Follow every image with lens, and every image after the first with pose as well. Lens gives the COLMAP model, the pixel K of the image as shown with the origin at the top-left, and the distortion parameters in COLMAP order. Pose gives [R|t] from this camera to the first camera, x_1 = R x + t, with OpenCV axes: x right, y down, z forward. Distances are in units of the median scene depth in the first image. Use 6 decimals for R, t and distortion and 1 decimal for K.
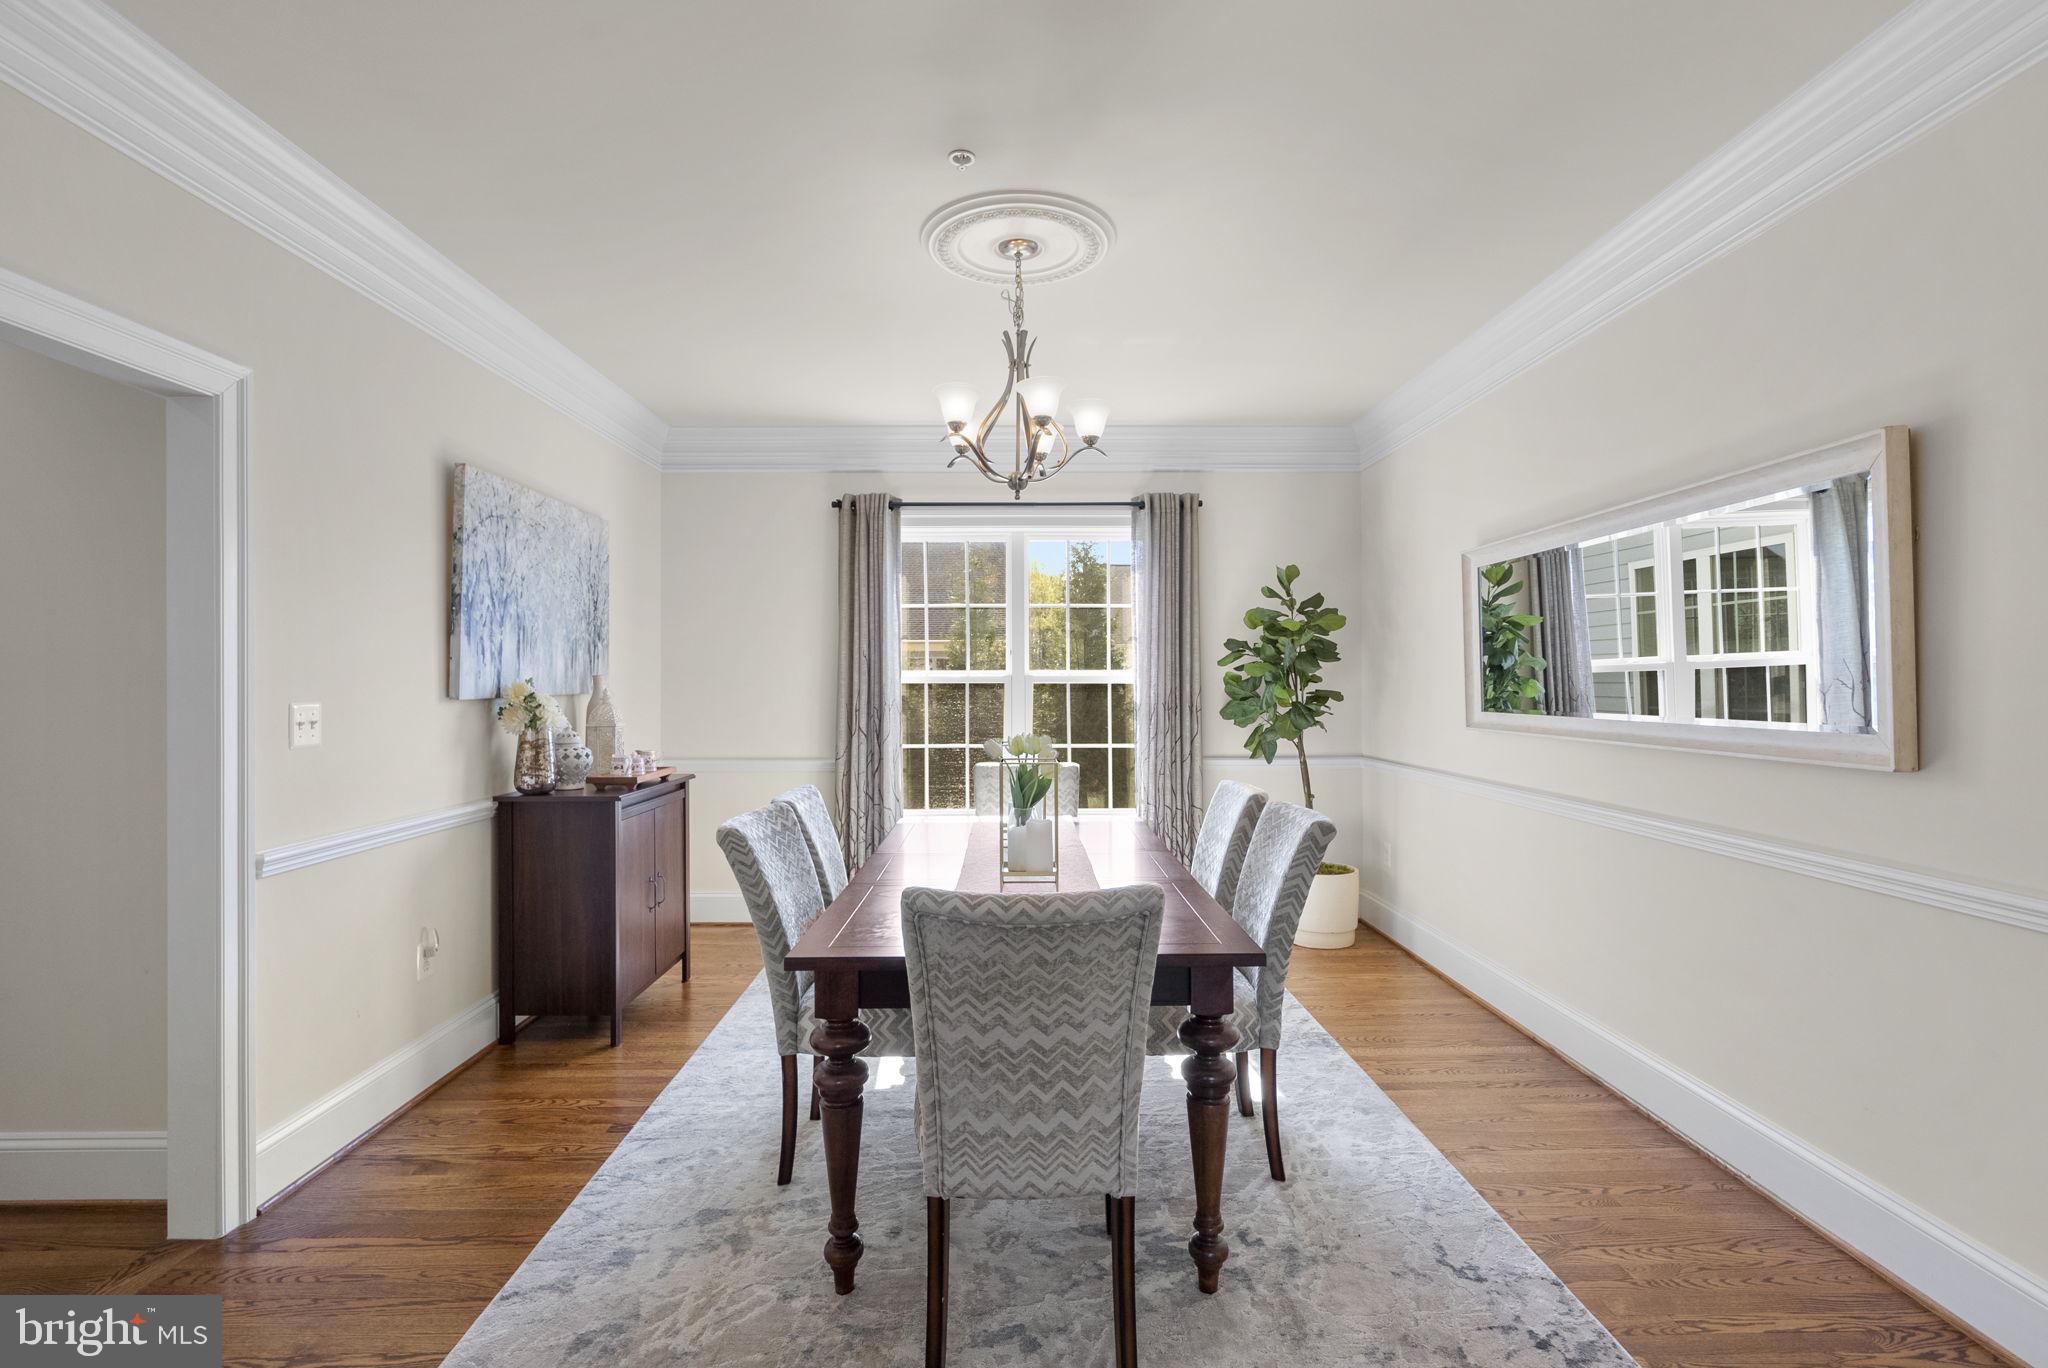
lens RADIAL K [[948.2, 0, 1011.0], [0, 948.2, 680.3], [0, 0, 1]] dist [0.004072, 0.002373]
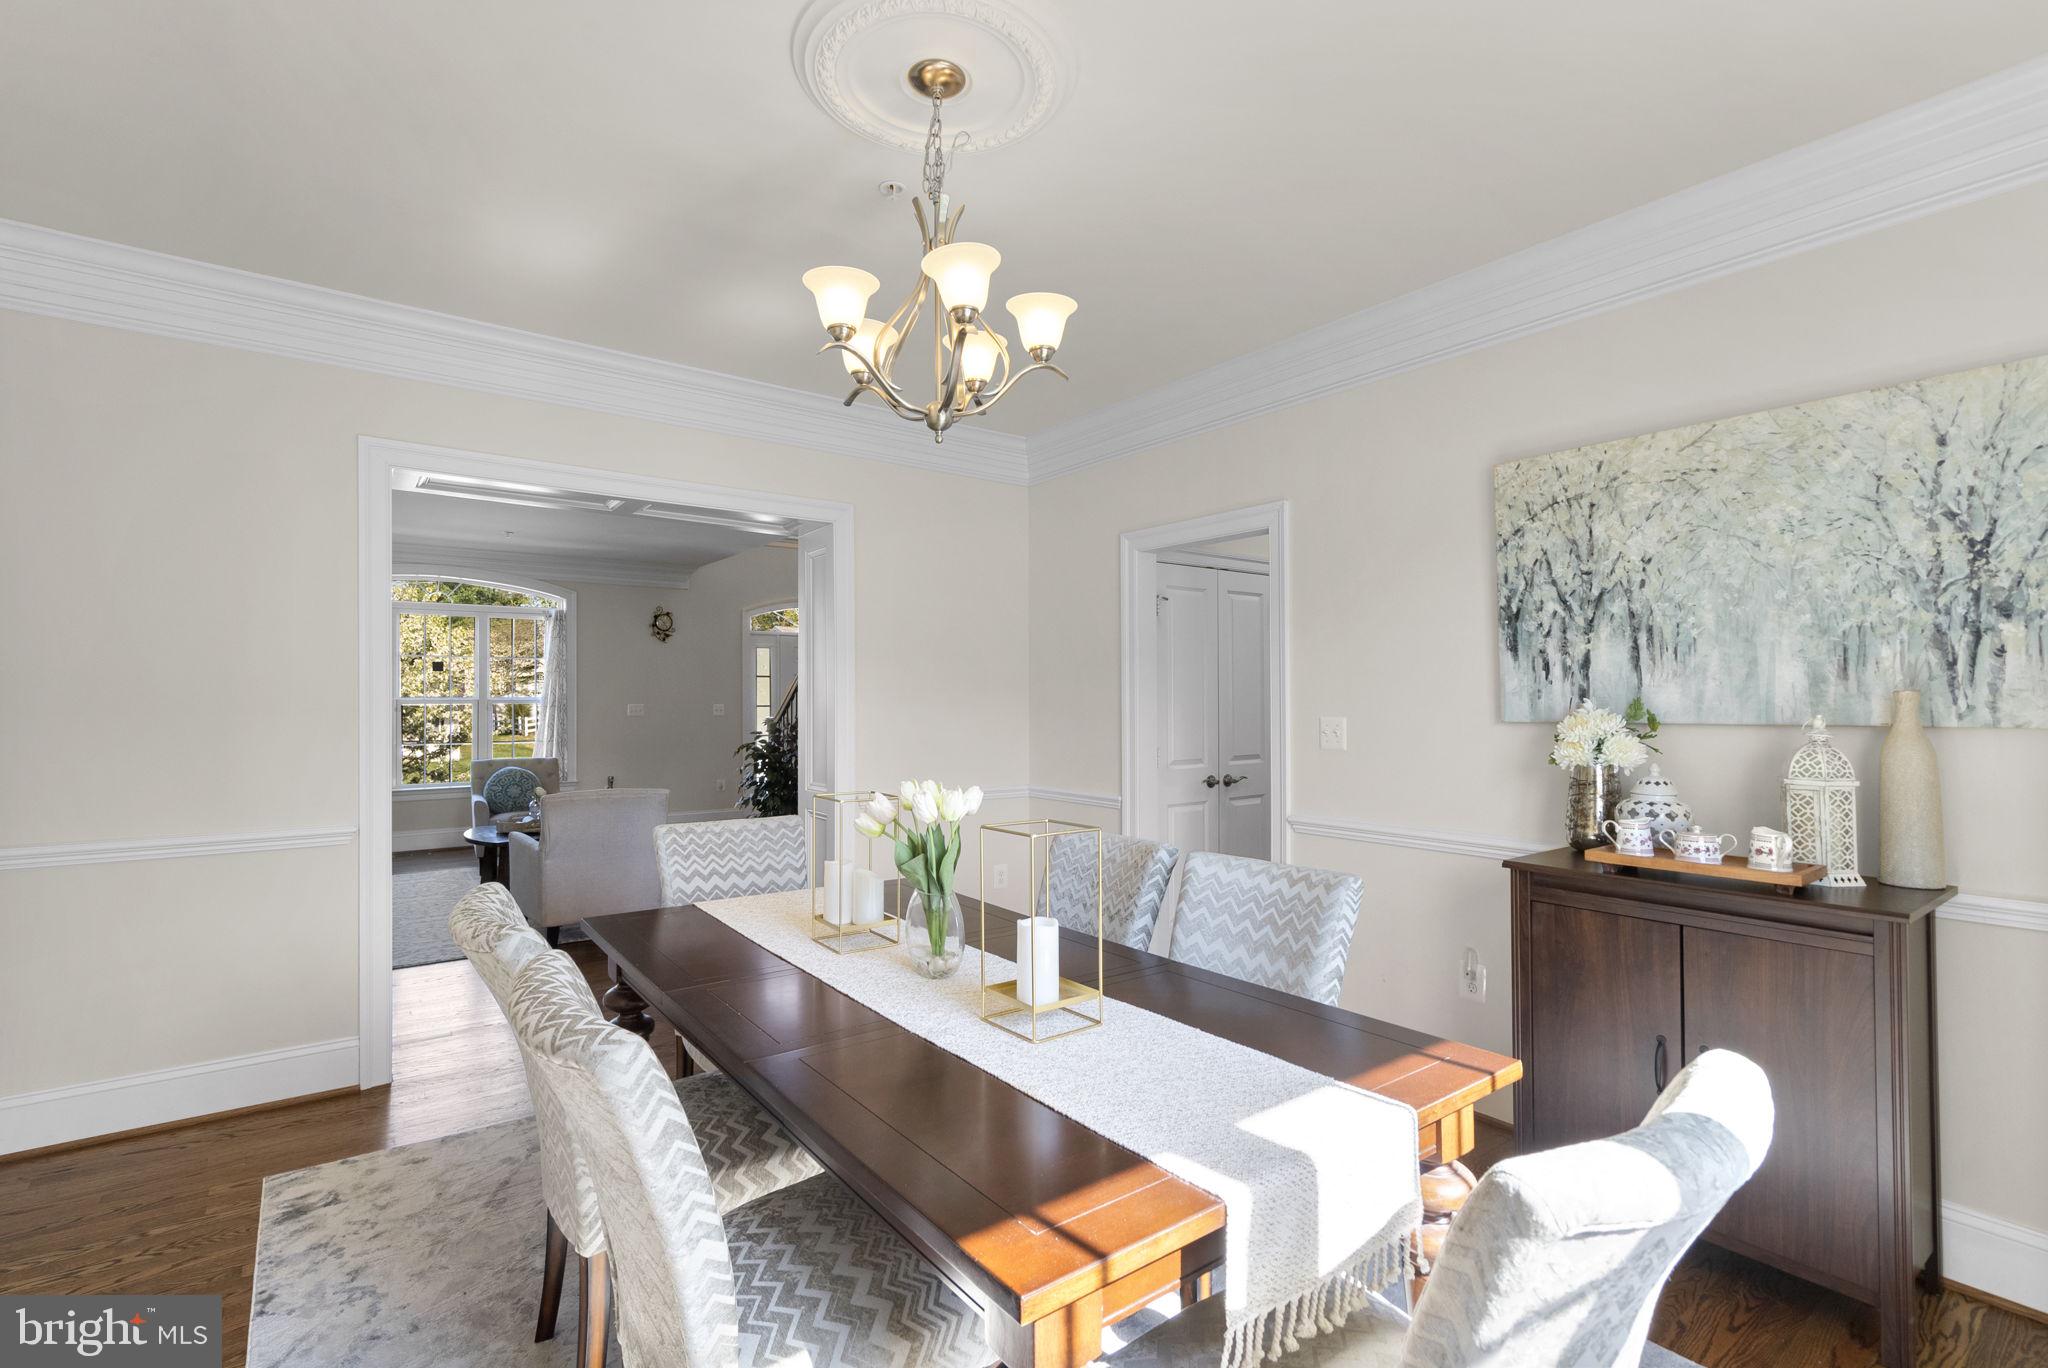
lens RADIAL K [[948.2, 0, 1015.7], [0, 948.2, 686.3], [0, 0, 1]] dist [0.004072, 0.002373]
pose [[-0.804989, -0.006526, -0.593254, 0.305794], [0.000836, 0.999926, -0.012135, -0.002724], [0.593289, -0.010264, -0.804924, 1.301023]]
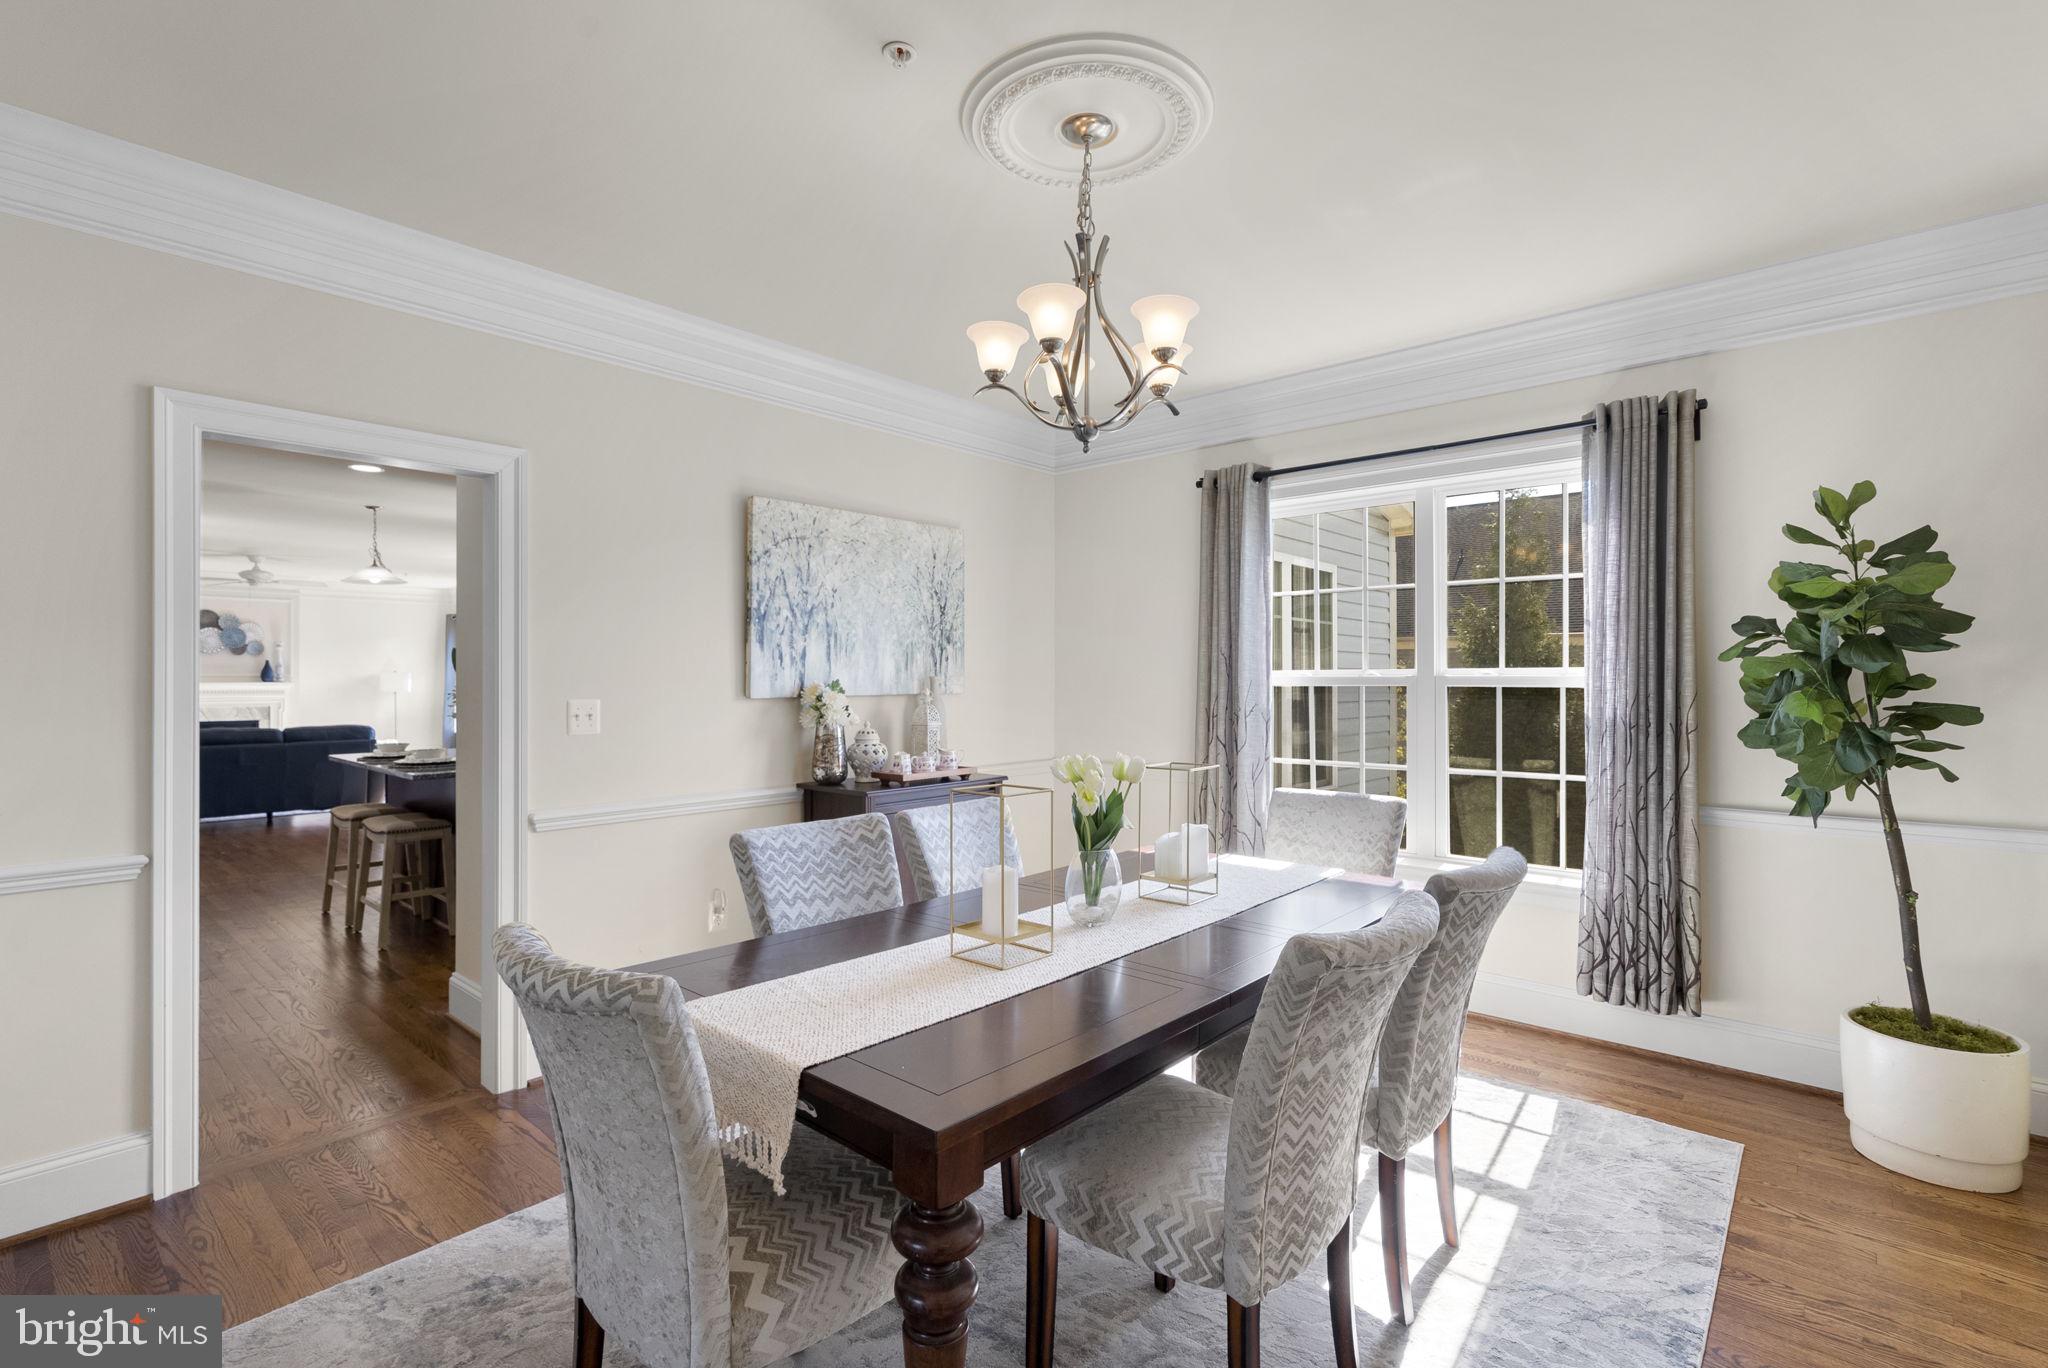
lens RADIAL K [[948.2, 0, 1014.9], [0, 948.2, 680.6], [0, 0, 1]] dist [0.004072, 0.002373]
pose [[0.746784, 0.001992, -0.665064, 0.389652], [-0.001257, 0.999998, 0.001584, -0.003201], [0.665066, -0.000347, 0.746785, 0.307025]]
